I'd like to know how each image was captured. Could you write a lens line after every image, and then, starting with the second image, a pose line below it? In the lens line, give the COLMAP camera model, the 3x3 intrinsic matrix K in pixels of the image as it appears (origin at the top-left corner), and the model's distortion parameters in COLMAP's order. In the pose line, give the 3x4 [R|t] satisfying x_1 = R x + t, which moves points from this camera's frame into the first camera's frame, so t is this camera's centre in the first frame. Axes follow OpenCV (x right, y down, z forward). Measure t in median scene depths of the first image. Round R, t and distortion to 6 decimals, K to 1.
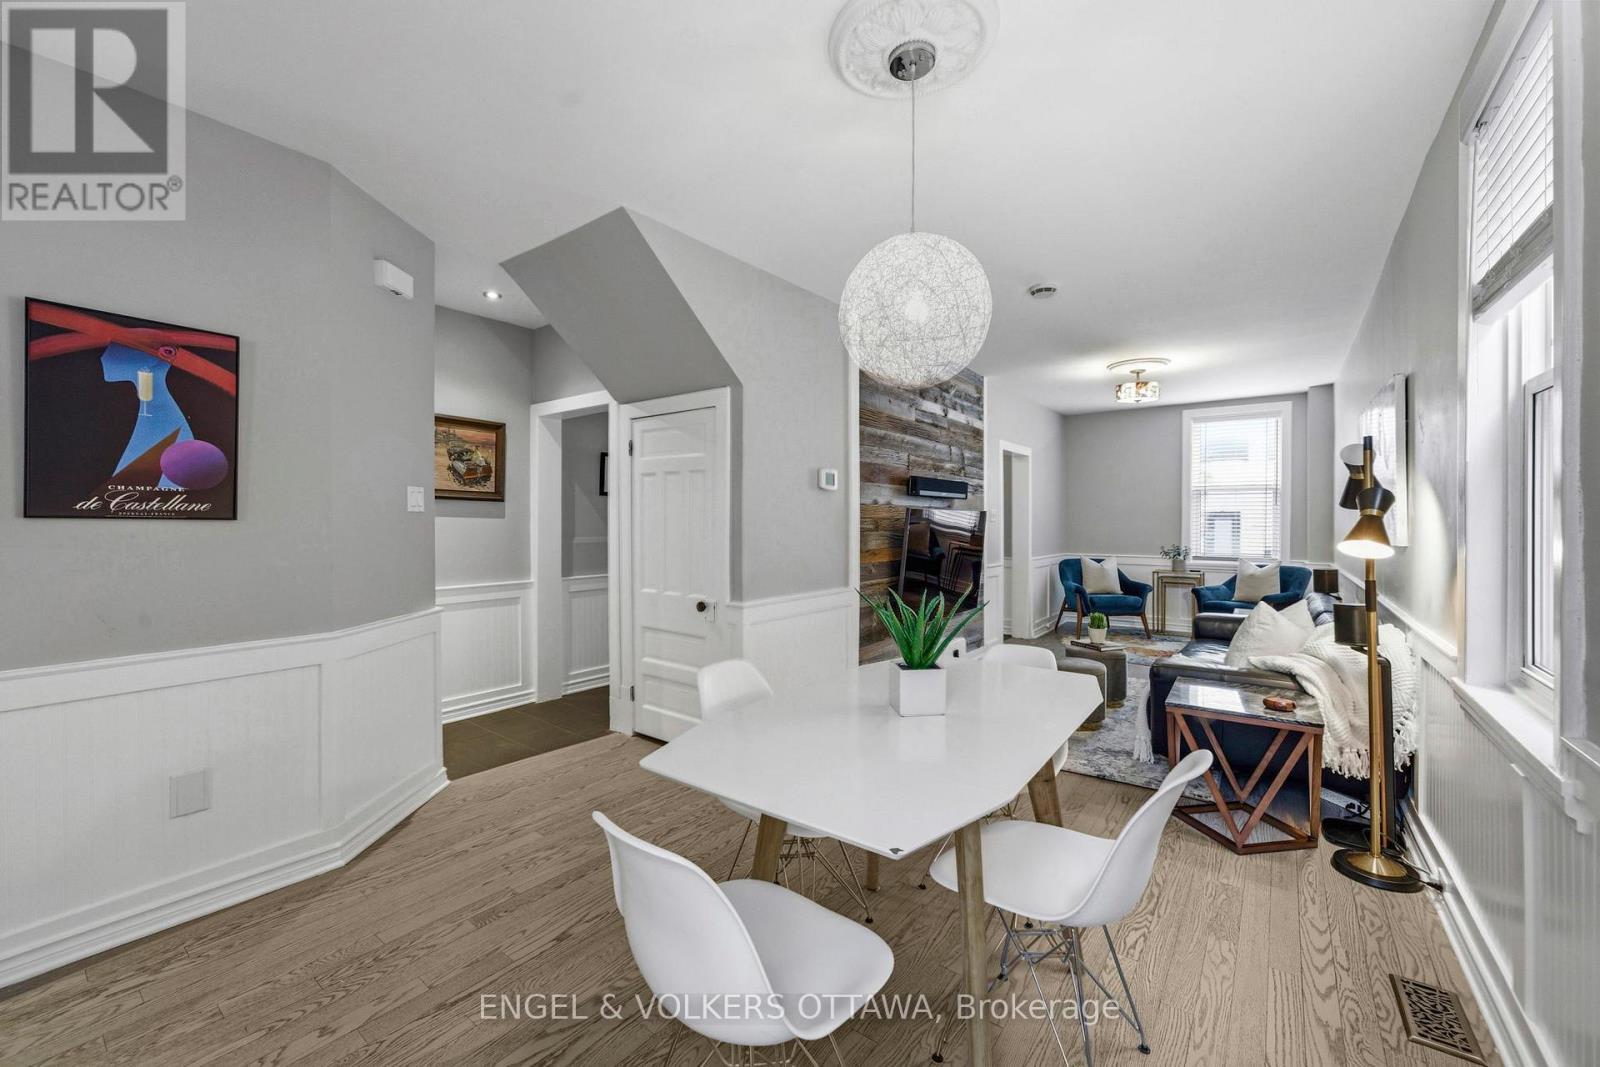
lens RADIAL K [[675.8, 0, 797.6], [0, 675.8, 505.6], [0, 0, 1]] dist [-0.001589, -0.000050]
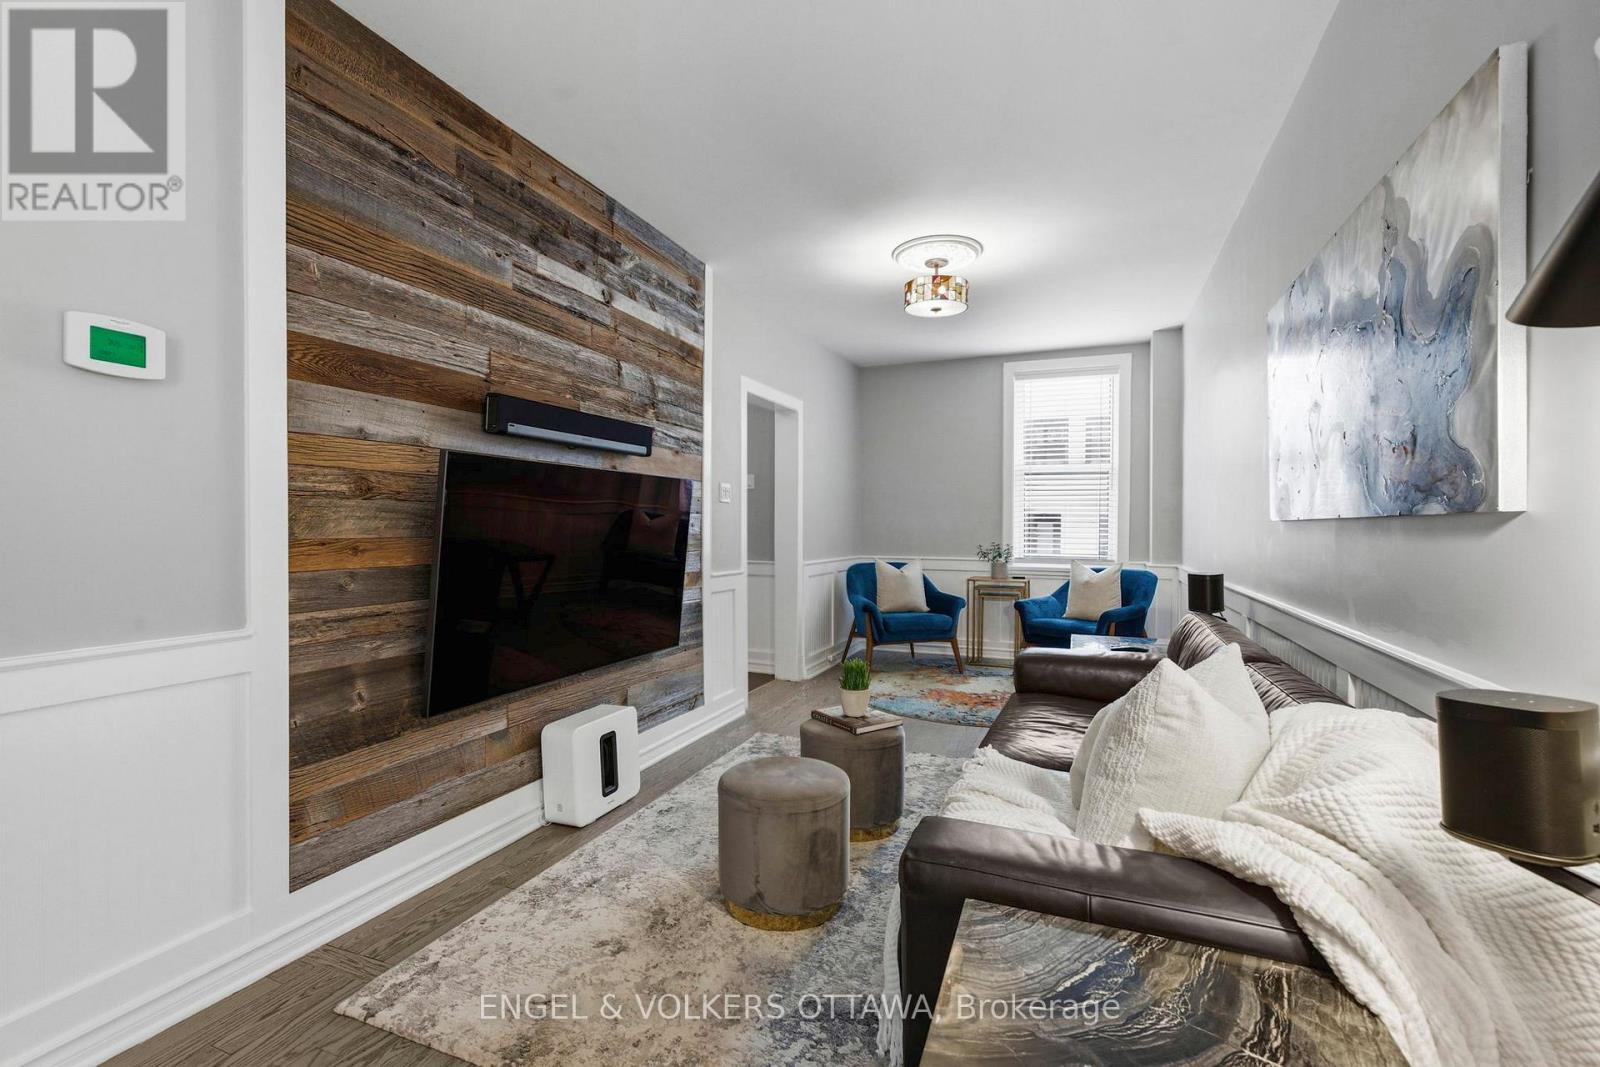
lens RADIAL K [[678.8, 0, 796.1], [0, 678.8, 502.3], [0, 0, 1]] dist [-0.049514, 0.000265]
pose [[0.977666, 0.010909, 0.209882, 0.245148], [-0.007285, 0.999811, -0.018031, 0.037141], [-0.210039, 0.016099, 0.977560, 0.414059]]
